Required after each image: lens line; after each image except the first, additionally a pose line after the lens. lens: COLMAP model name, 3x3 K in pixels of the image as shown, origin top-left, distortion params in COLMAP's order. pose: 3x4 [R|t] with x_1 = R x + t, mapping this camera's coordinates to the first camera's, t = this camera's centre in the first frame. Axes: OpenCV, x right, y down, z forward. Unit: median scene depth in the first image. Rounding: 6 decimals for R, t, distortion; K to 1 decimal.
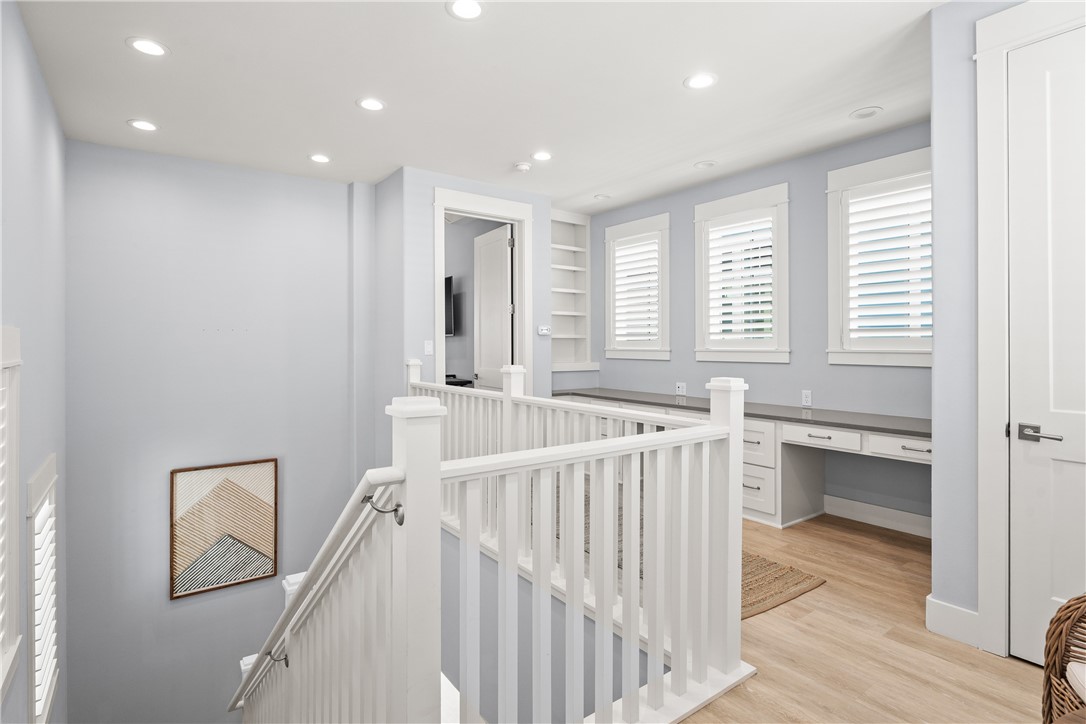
lens RADIAL K [[543.0, 0, 542.6], [0, 543.0, 351.6], [0, 0, 1]] dist [0.000068, -0.002299]
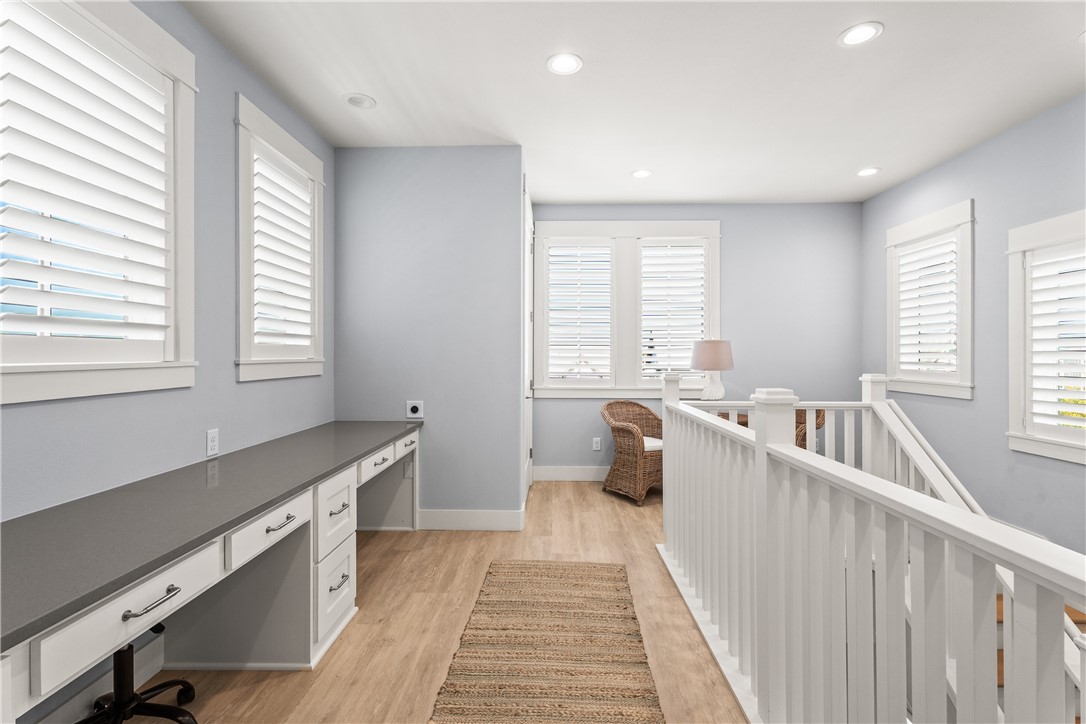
lens RADIAL K [[499.5, 0, 543.5], [0, 499.5, 359.2], [0, 0, 1]] dist [-0.017296, 0.000447]
pose [[-0.792454, -0.001765, 0.609929, -0.186861], [0.012205, 0.999750, 0.018750, -0.015602], [-0.609810, 0.022303, -0.792234, 1.671317]]
